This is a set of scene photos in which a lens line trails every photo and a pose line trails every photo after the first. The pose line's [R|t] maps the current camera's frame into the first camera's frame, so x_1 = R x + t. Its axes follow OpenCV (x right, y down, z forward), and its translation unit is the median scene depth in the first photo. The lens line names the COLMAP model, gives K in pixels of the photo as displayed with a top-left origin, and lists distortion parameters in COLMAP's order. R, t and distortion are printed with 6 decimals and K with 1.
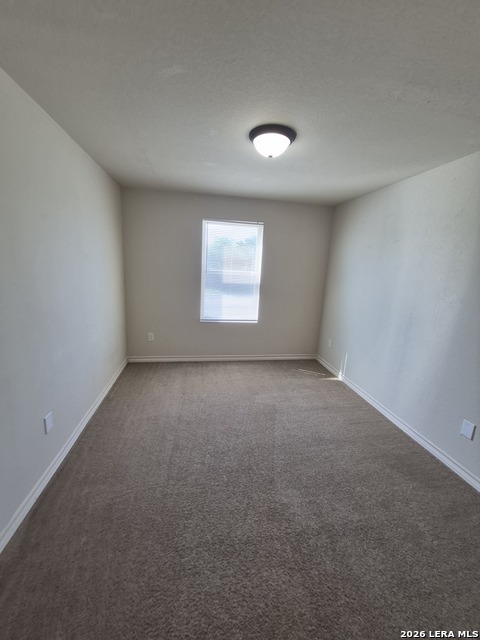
lens RADIAL K [[251.9, 0, 240.4], [0, 251.9, 315.6], [0, 0, 1]] dist [0.008860, -0.000331]
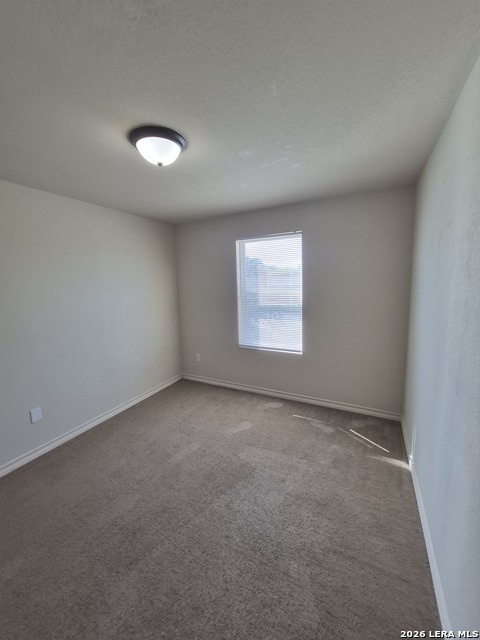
lens RADIAL K [[251.9, 0, 240.4], [0, 251.9, 315.6], [0, 0, 1]] dist [0.008860, -0.000331]
pose [[0.790565, 0.010181, -0.612293, 0.429787], [-0.055892, 0.996888, -0.055590, -0.041974], [0.609822, 0.078170, 0.788674, 0.262631]]
